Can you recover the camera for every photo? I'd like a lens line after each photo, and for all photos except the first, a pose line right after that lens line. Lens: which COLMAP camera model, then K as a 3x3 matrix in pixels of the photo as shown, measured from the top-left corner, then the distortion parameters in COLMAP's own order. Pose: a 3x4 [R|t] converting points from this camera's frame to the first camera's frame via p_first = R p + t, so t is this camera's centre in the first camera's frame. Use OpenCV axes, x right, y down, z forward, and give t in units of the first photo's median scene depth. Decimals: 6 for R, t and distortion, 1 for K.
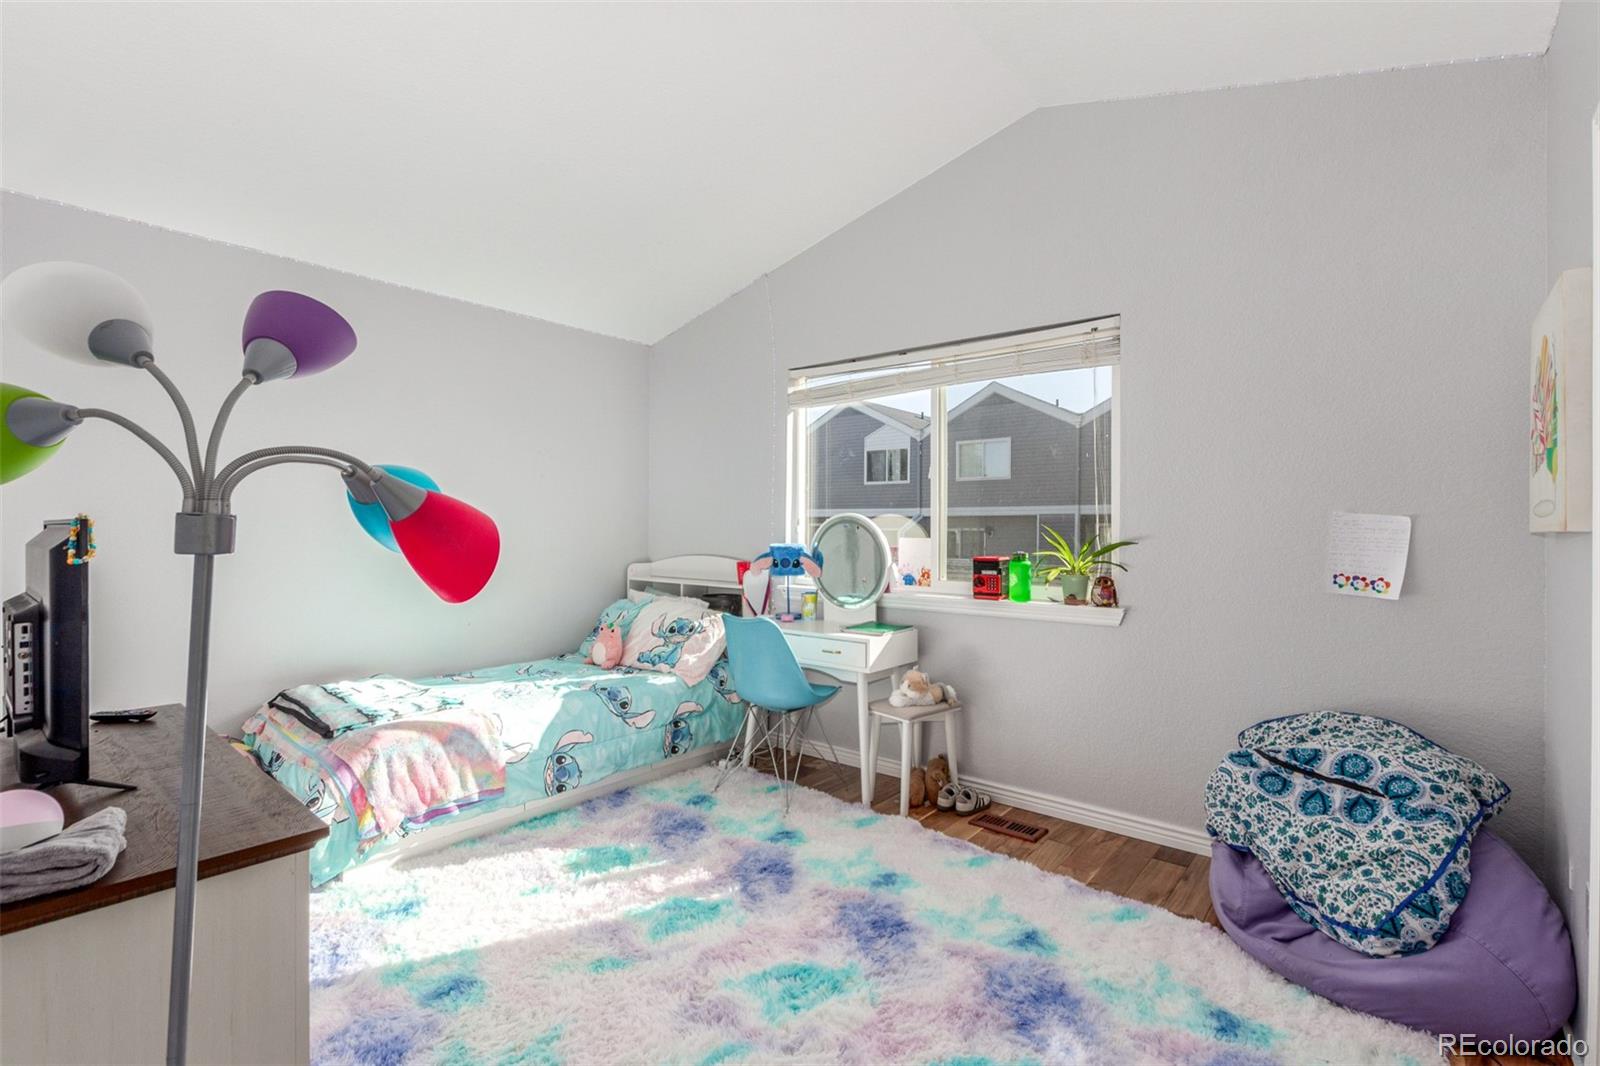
lens RADIAL K [[754.6, 0, 800.0], [0, 754.6, 533.0], [0, 0, 1]] dist [0.002278, 0.000326]
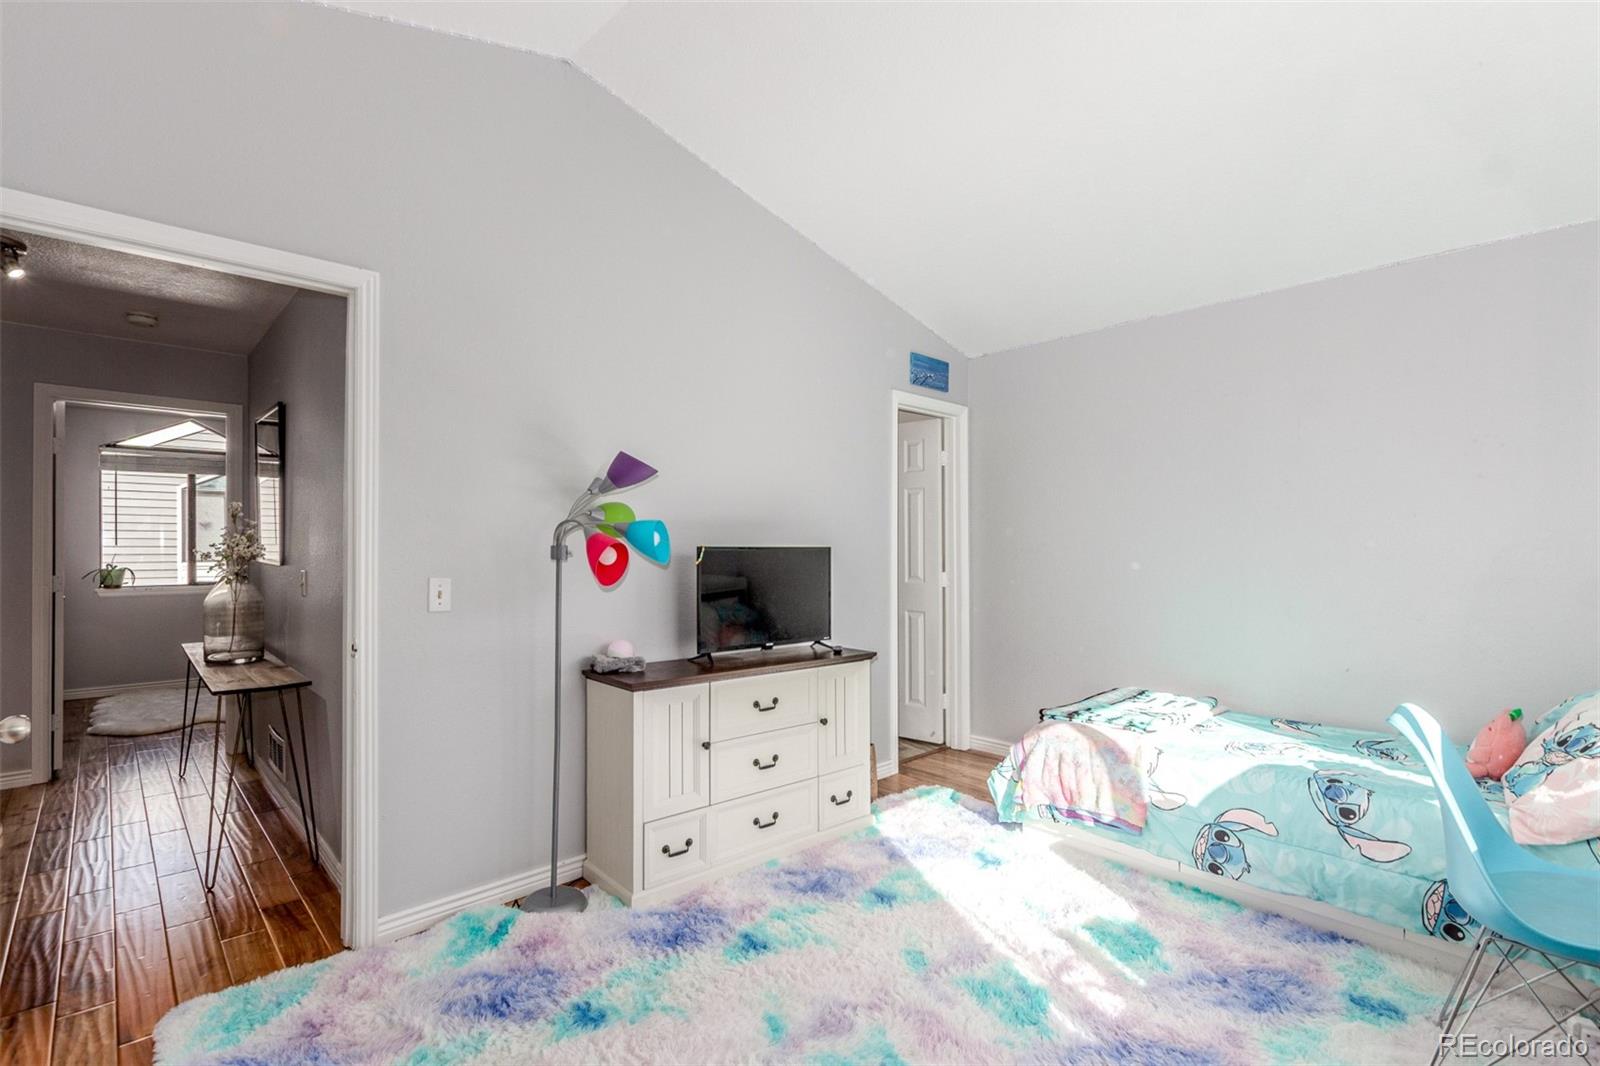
lens RADIAL K [[735.9, 0, 801.7], [0, 735.9, 560.7], [0, 0, 1]] dist [0.000568, -0.000025]
pose [[-0.163897, 0.004863, -0.986466, 0.585421], [-0.007923, 0.999949, 0.006246, 0.001786], [0.986446, 0.008840, -0.163850, 0.734976]]
